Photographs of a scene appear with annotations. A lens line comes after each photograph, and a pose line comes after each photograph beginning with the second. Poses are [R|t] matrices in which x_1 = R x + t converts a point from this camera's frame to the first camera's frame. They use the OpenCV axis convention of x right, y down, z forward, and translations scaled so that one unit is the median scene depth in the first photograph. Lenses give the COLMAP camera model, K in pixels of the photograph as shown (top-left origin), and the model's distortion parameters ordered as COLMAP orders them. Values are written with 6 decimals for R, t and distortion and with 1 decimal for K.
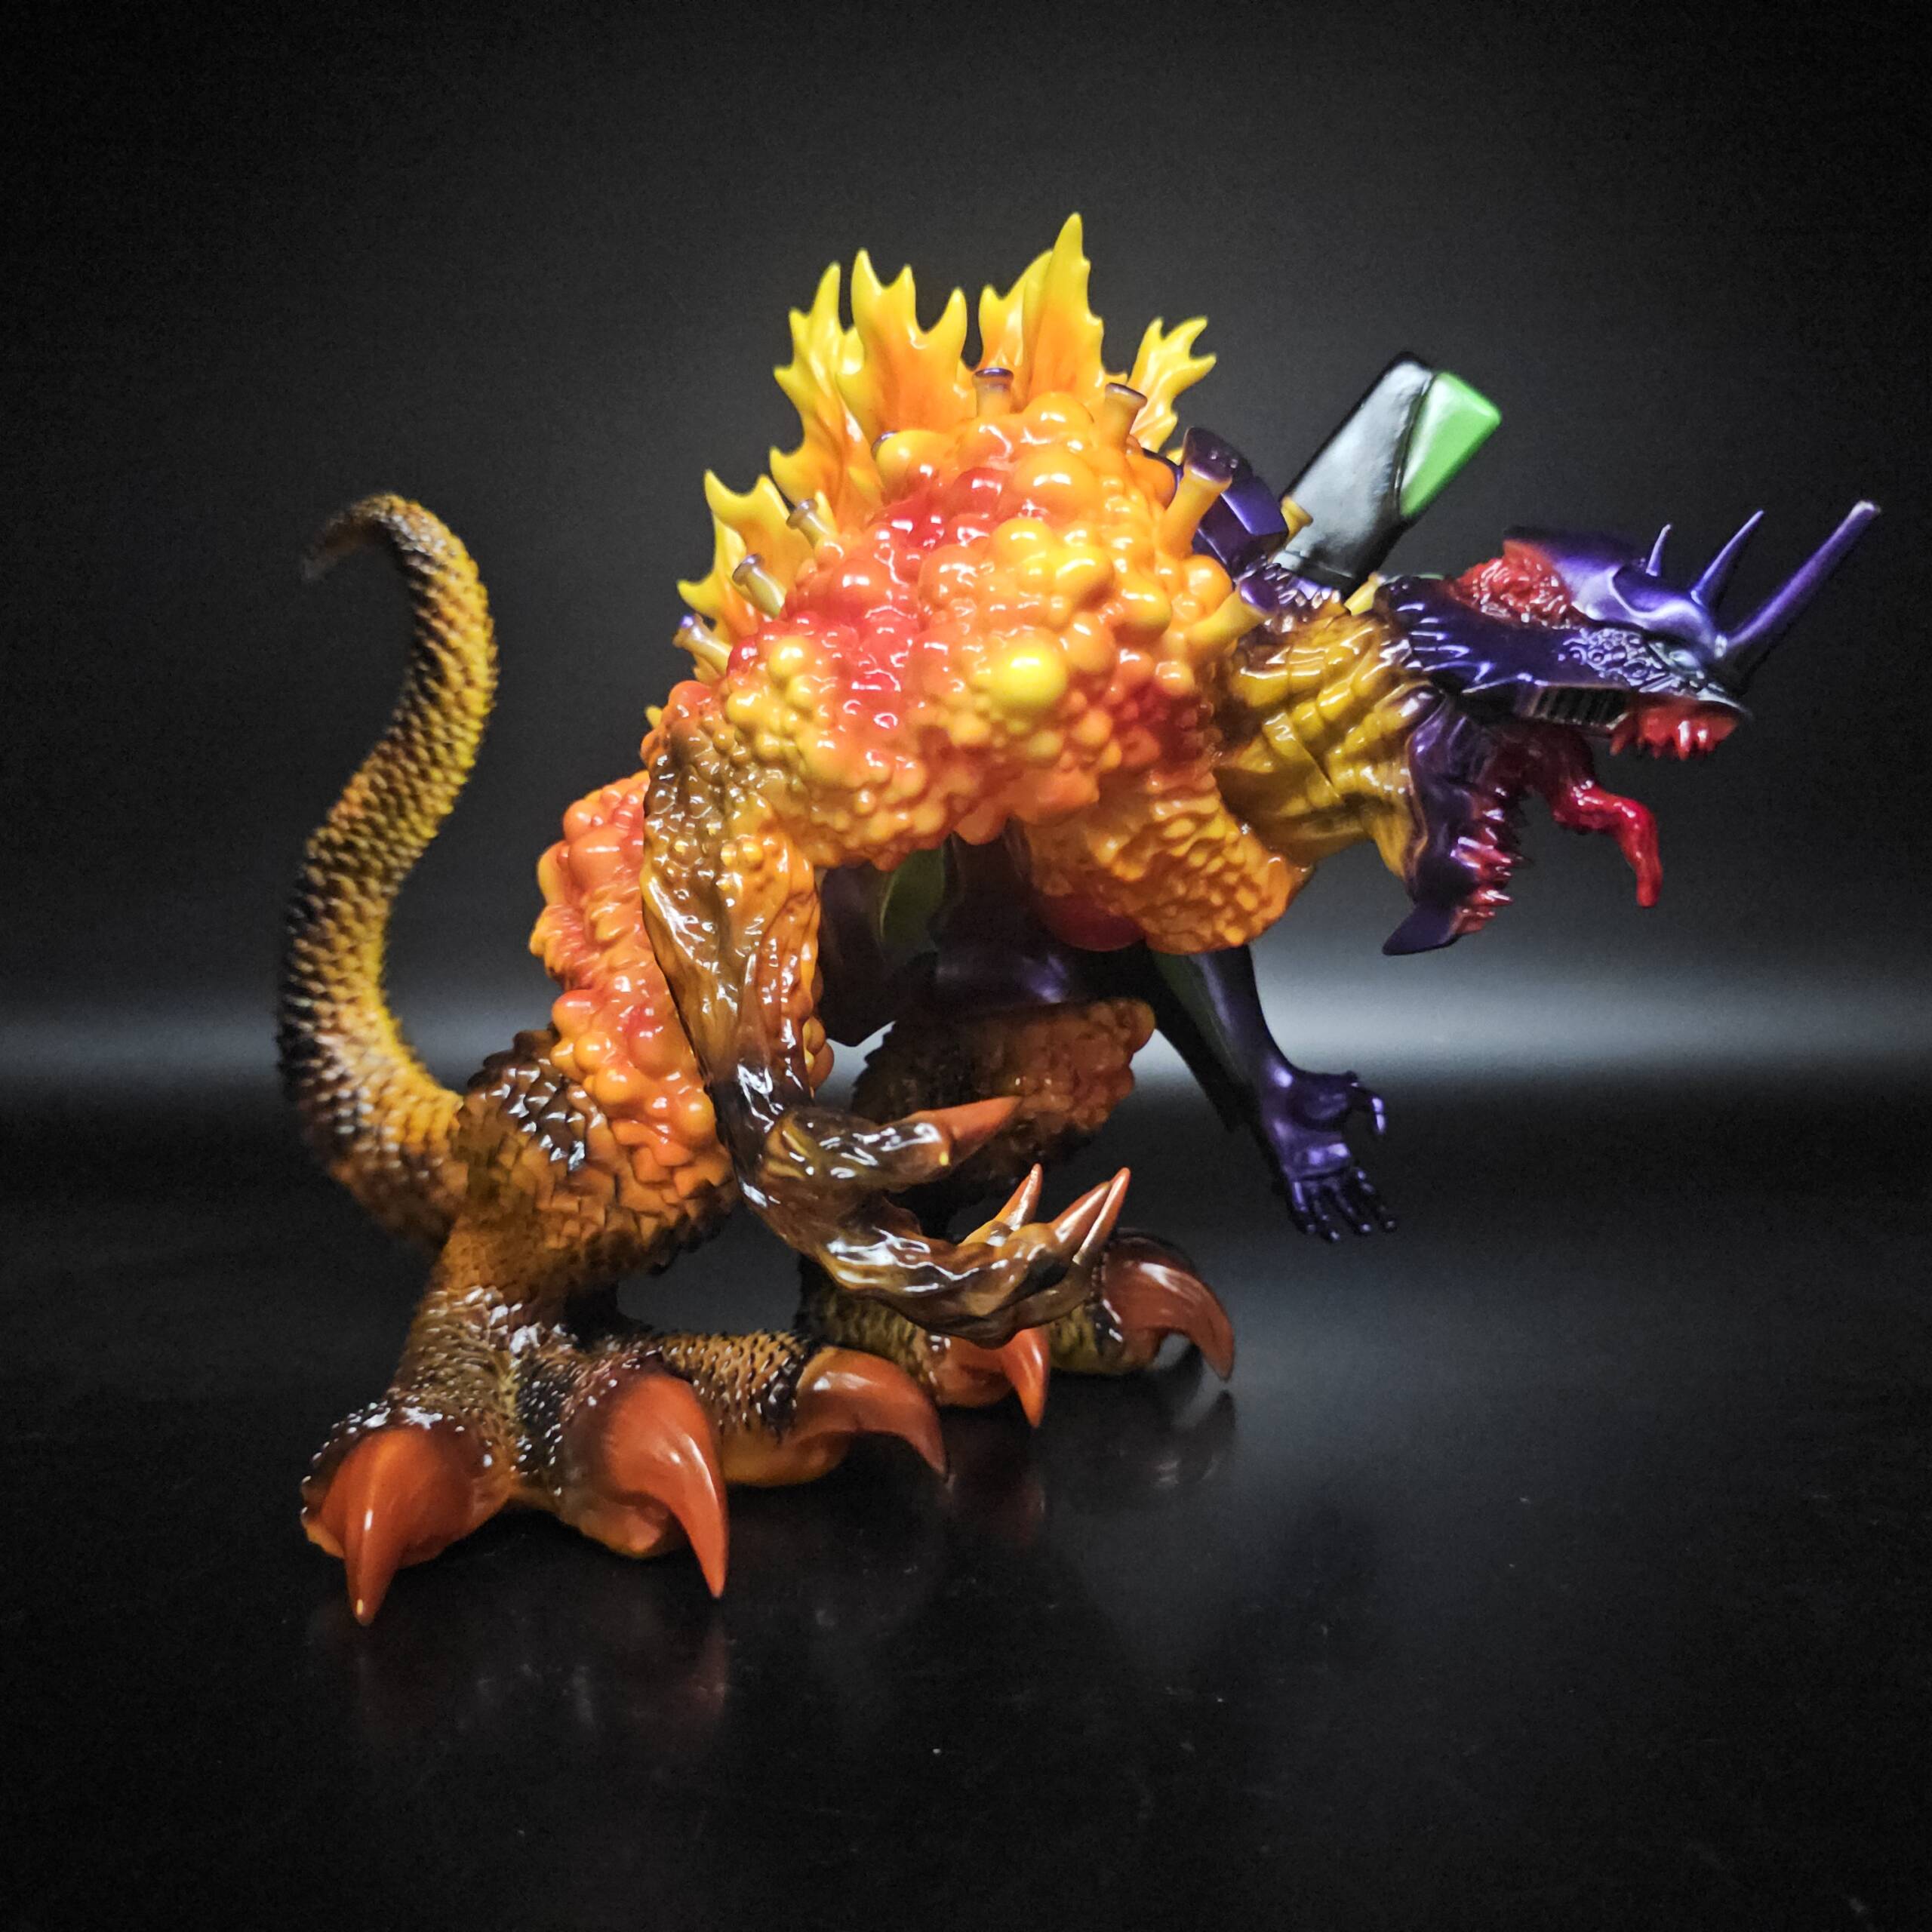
lens RADIAL K [[1987.4, 0, 933.8], [0, 1987.4, 1003.9], [0, 0, 1]] dist [0.004183, 0.000000]
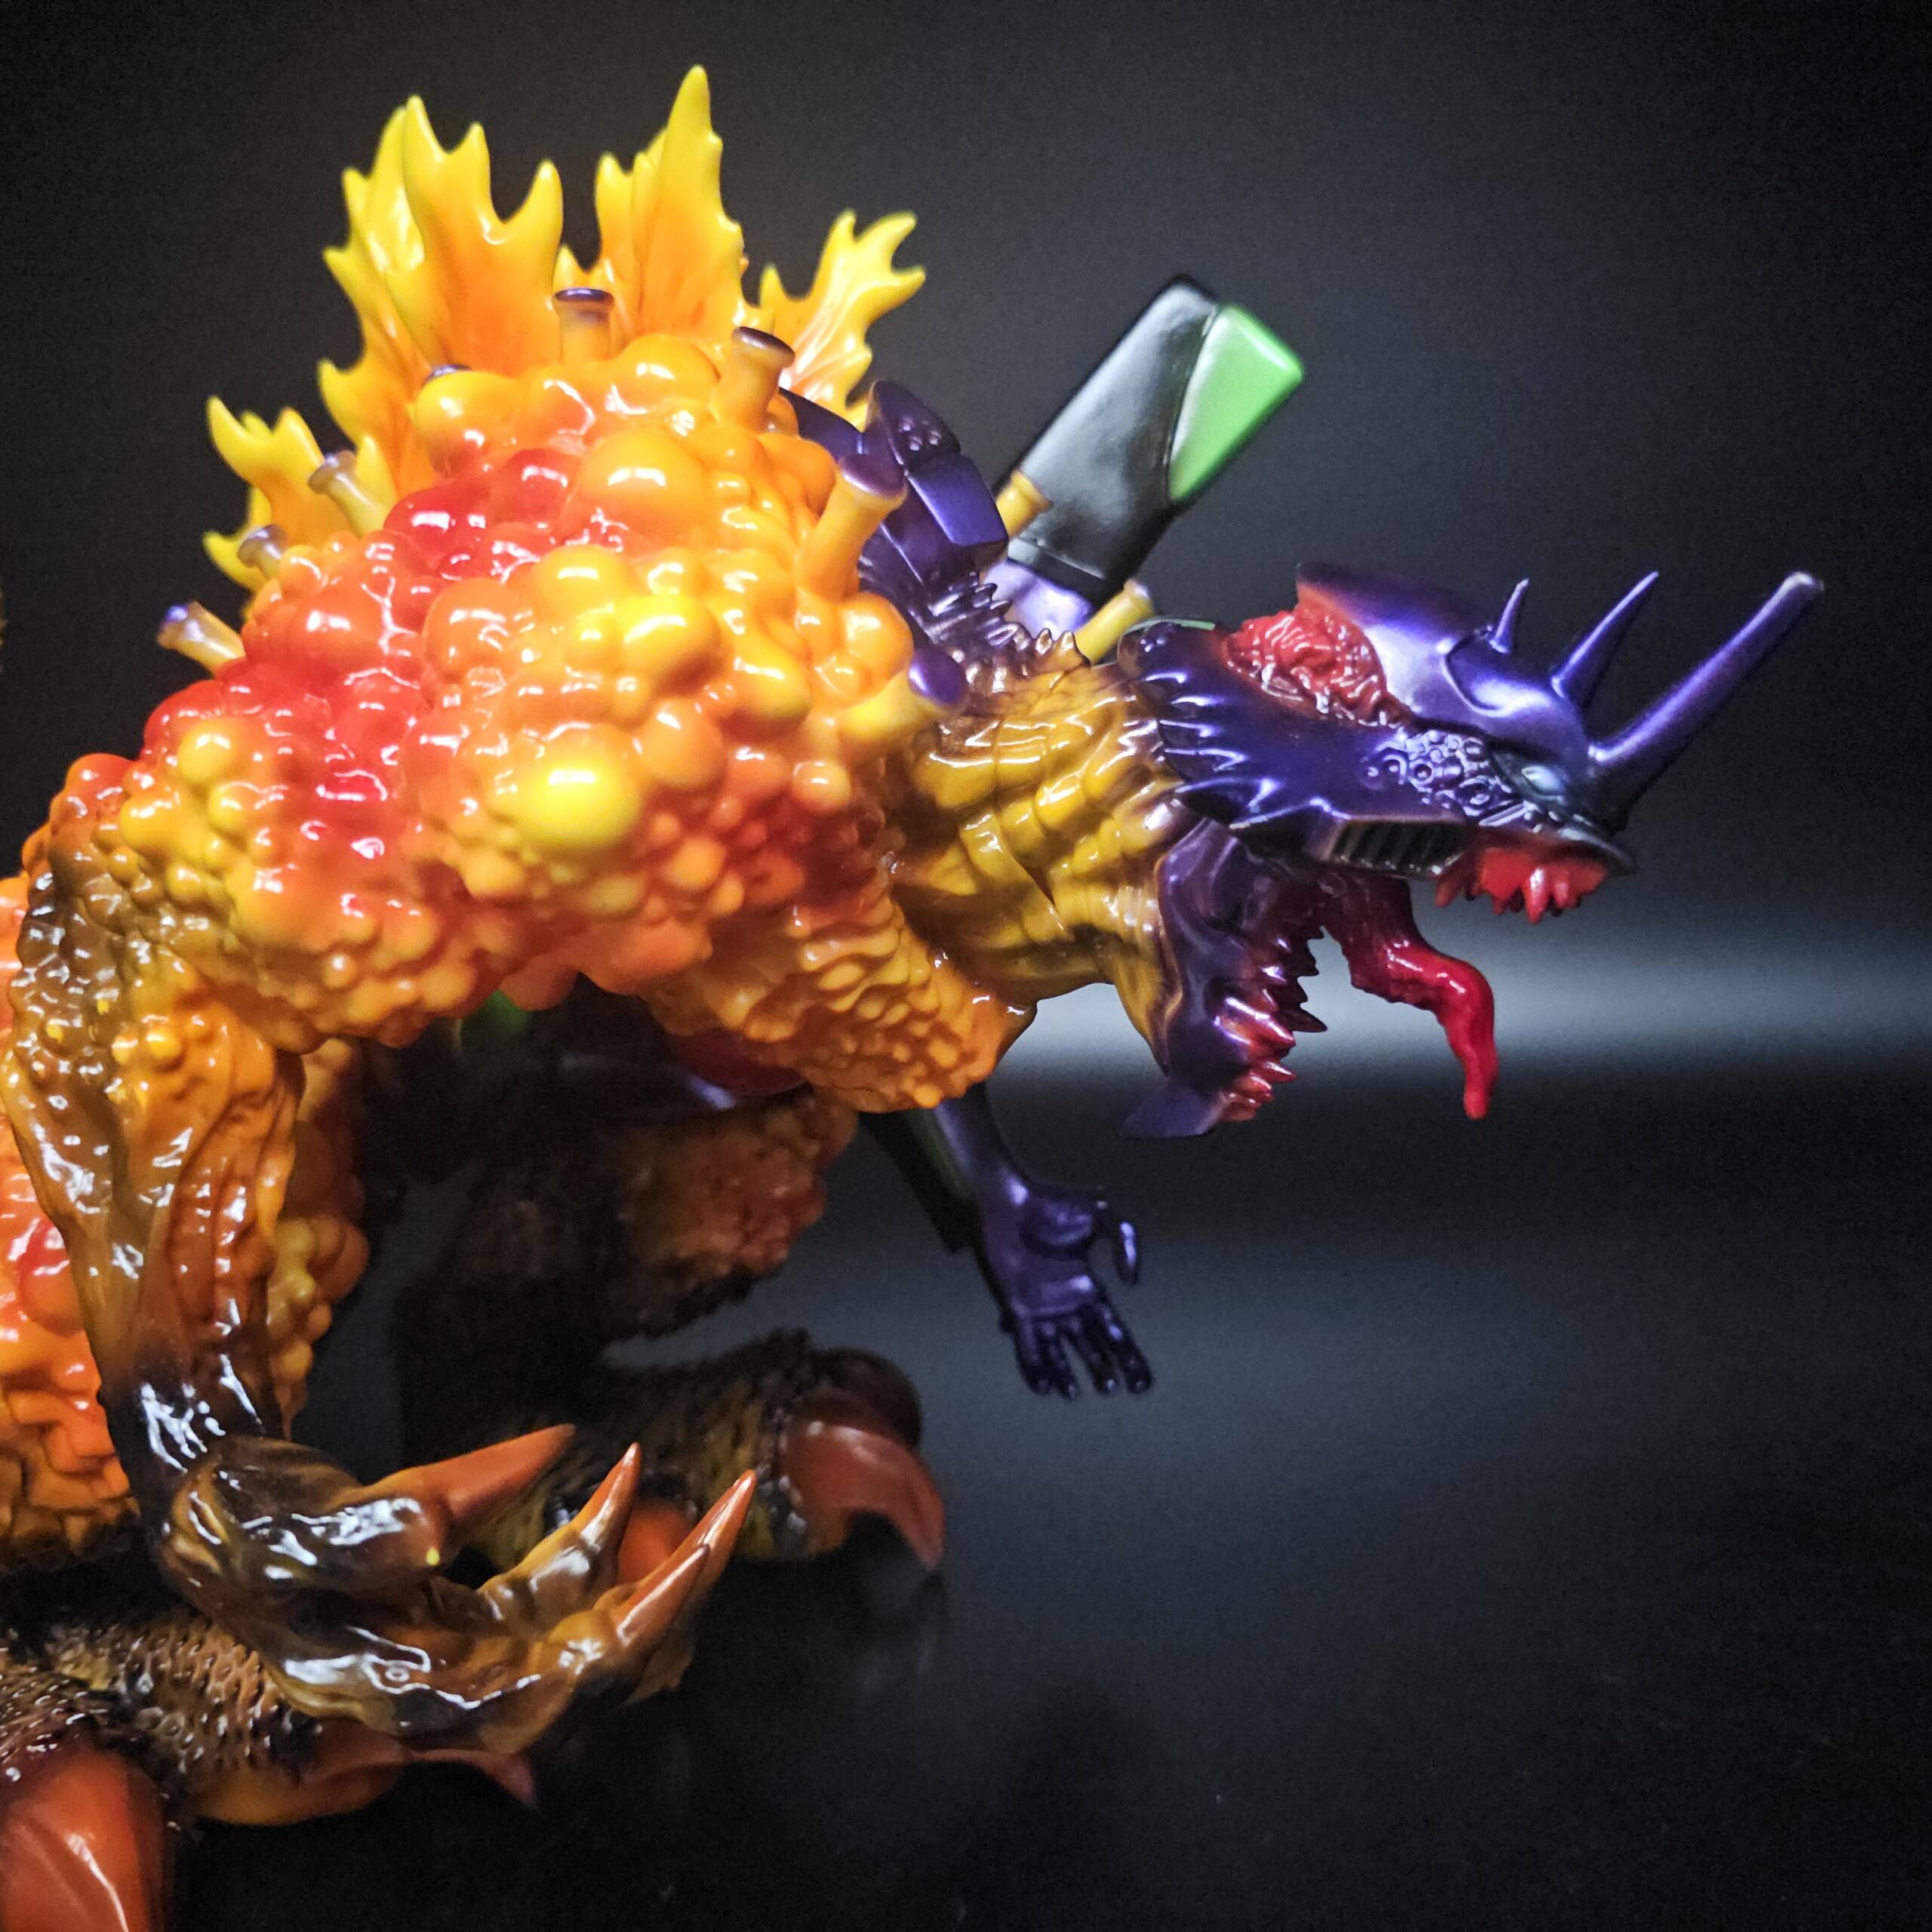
lens RADIAL K [[1987.4, 0, 1004.0], [0, 1987.4, 1006.6], [0, 0, 1]] dist [0.004183, 0.000000]
pose [[0.990925, 0.004346, 0.134345, 0.088011], [-0.014402, 0.997157, 0.073967, -0.132055], [-0.133642, -0.075230, 0.988170, 0.300591]]
